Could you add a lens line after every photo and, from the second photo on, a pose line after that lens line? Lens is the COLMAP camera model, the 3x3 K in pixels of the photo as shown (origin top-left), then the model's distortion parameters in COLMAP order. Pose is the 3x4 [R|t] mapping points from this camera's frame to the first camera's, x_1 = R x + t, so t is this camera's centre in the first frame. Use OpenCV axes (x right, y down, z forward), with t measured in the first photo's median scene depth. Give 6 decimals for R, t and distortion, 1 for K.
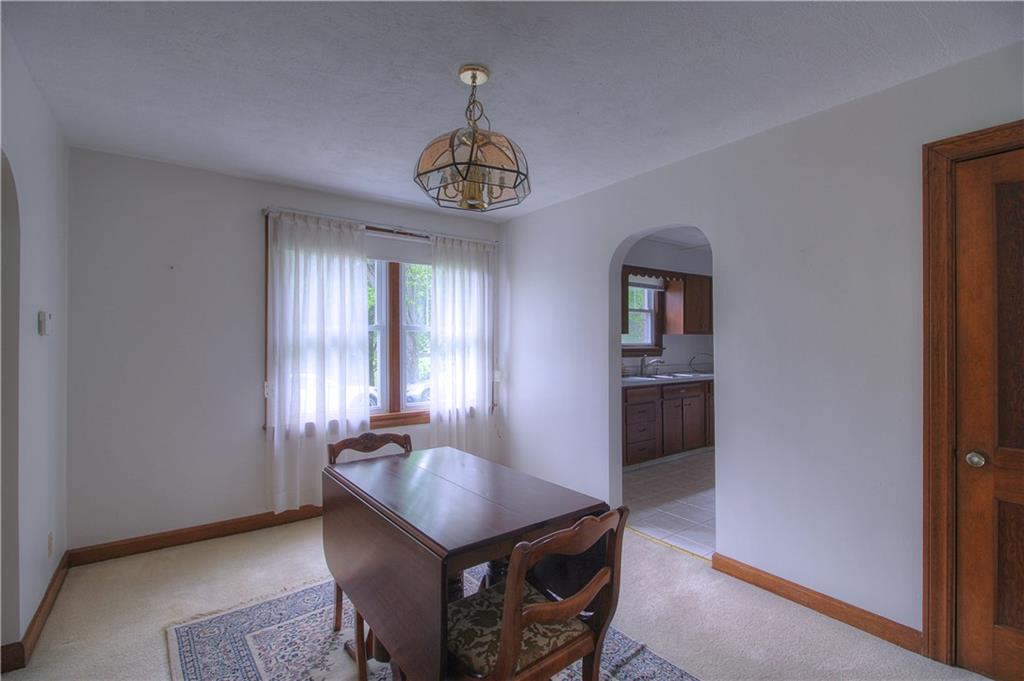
lens RADIAL K [[465.0, 0, 512.0], [0, 465.0, 340.5], [0, 0, 1]] dist [-0.000650, -0.011780]
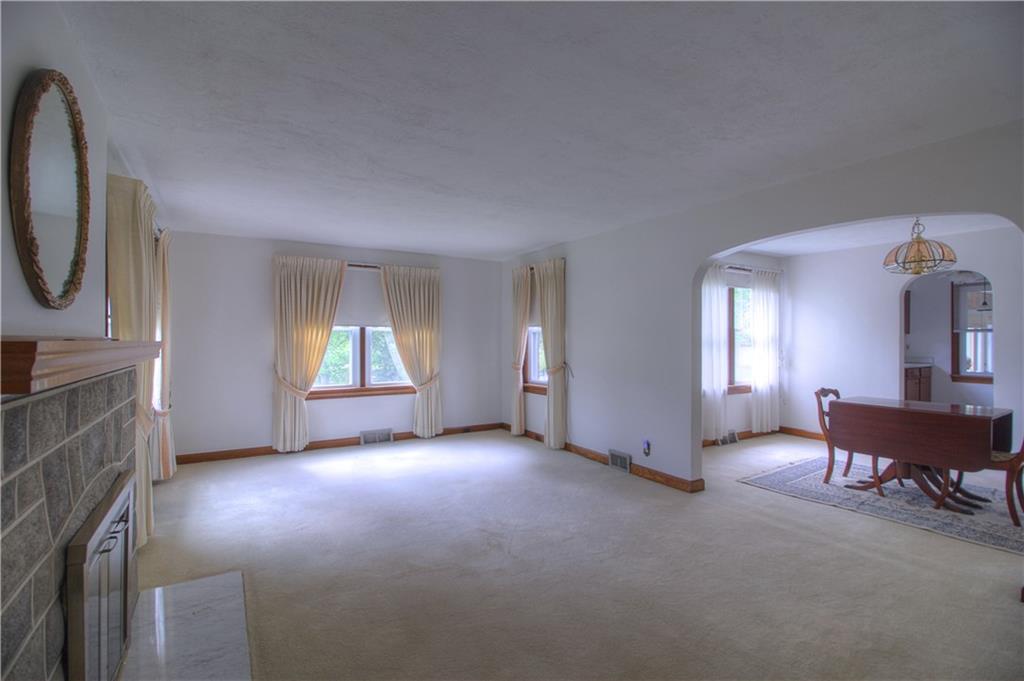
lens RADIAL K [[474.7, 0, 512.0], [0, 474.7, 340.5], [0, 0, 1]] dist [-0.001864, -0.000482]
pose [[0.996039, -0.001511, -0.088909, -0.545069], [0.001934, 0.999987, 0.004661, -0.001500], [0.088901, -0.004815, 0.996029, -0.409144]]
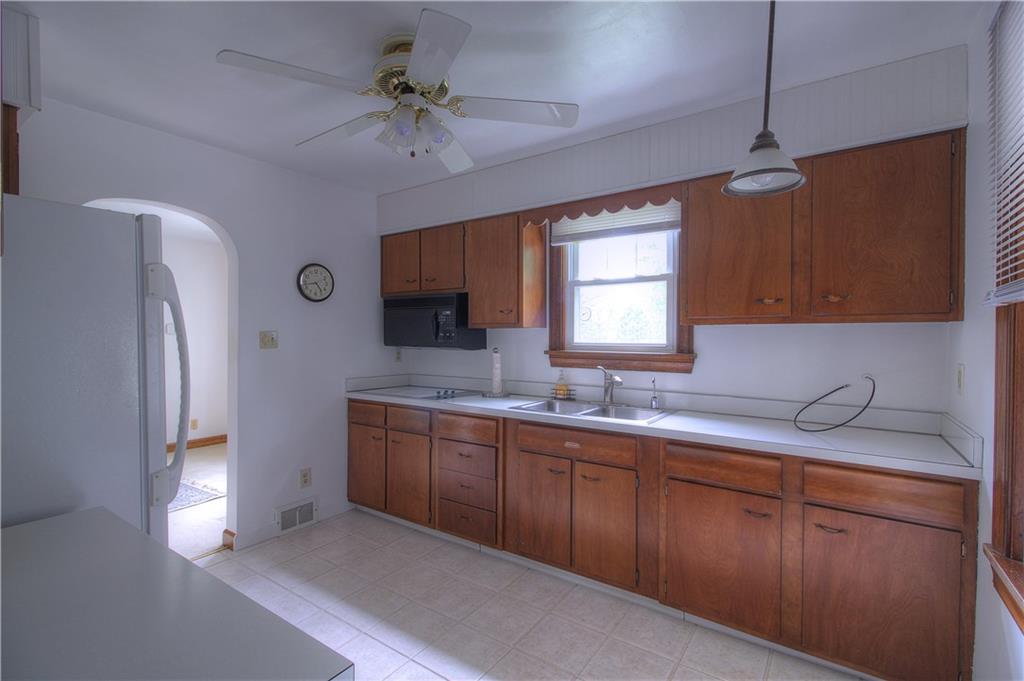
lens RADIAL K [[474.7, 0, 512.0], [0, 474.7, 340.5], [0, 0, 1]] dist [-0.001864, -0.000482]
pose [[0.320332, 0.006893, -0.947280, 0.759194], [-0.002682, 0.999976, 0.006370, -0.000393], [0.947302, 0.000500, 0.320343, 0.743378]]
